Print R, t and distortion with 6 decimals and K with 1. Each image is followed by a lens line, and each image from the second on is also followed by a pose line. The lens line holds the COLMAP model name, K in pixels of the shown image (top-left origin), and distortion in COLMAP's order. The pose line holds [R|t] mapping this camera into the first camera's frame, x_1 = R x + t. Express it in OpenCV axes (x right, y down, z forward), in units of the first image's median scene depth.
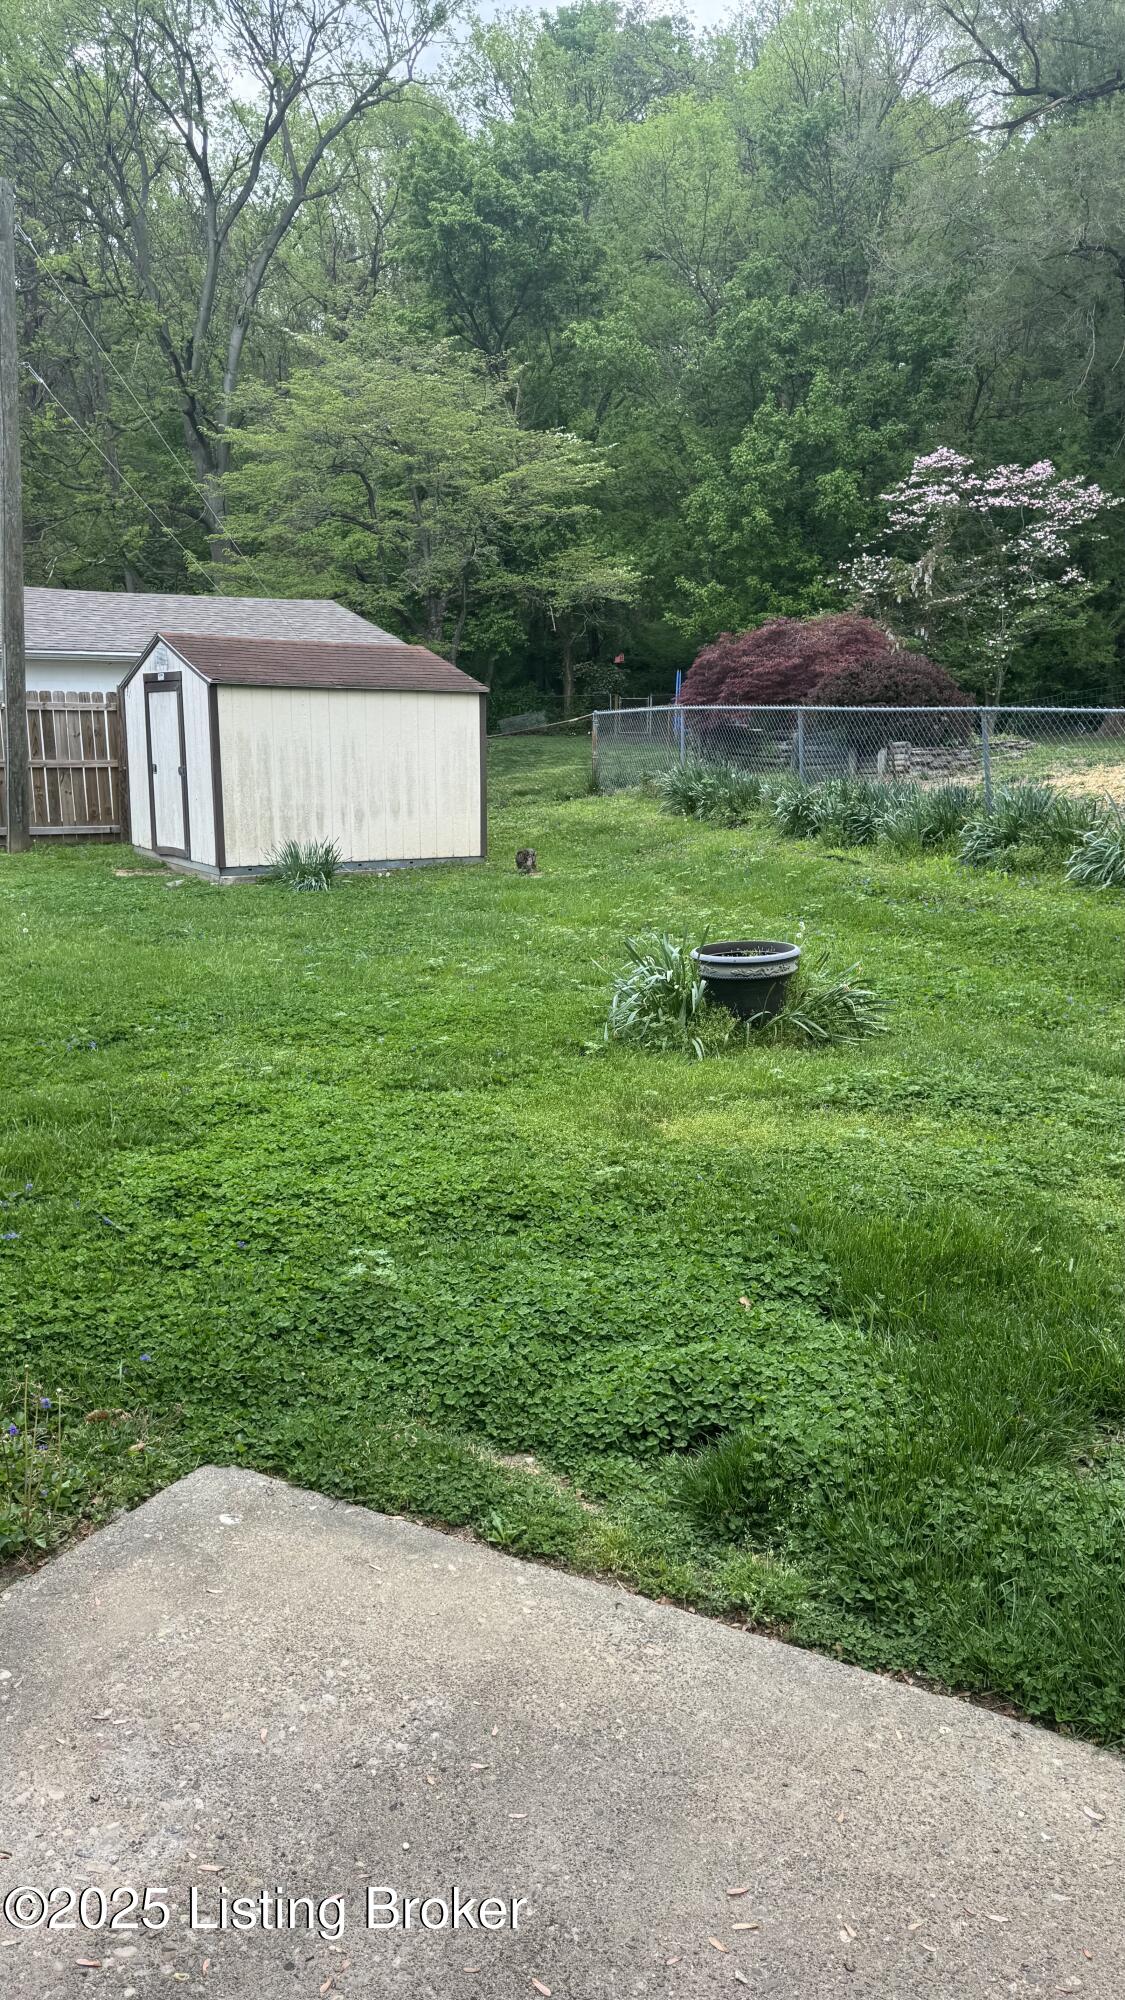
lens RADIAL K [[1418.1, 0, 566.2], [0, 1418.1, 990.2], [0, 0, 1]] dist [0.079672, -0.092812]
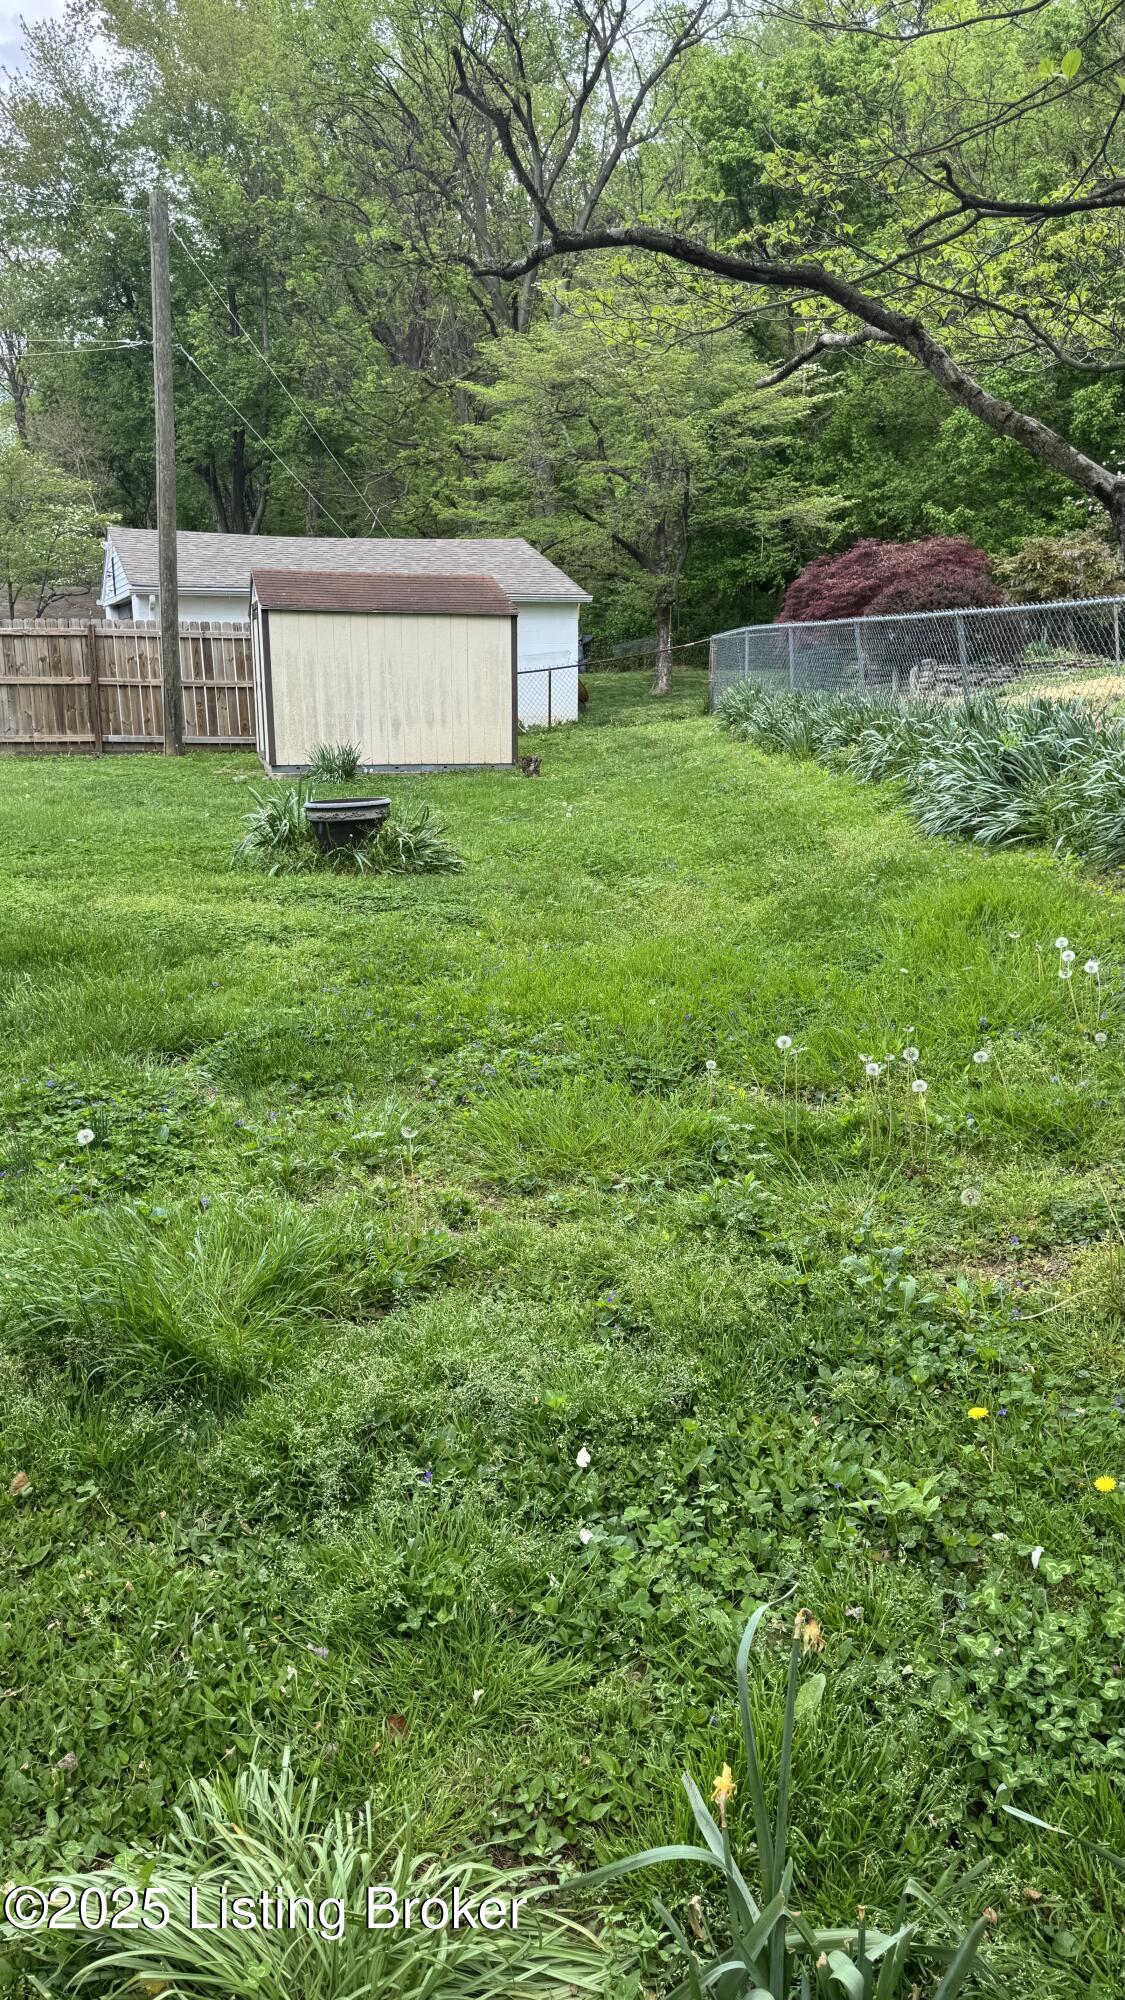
lens RADIAL K [[1460.1, 0, 555.9], [0, 1460.1, 959.9], [0, 0, 1]] dist [0.110042, -0.123348]
pose [[0.952846, 0.055661, -0.298305, 0.292520], [-0.052738, 0.998449, 0.017844, 0.033847], [0.298836, -0.001270, 0.954304, -0.079151]]
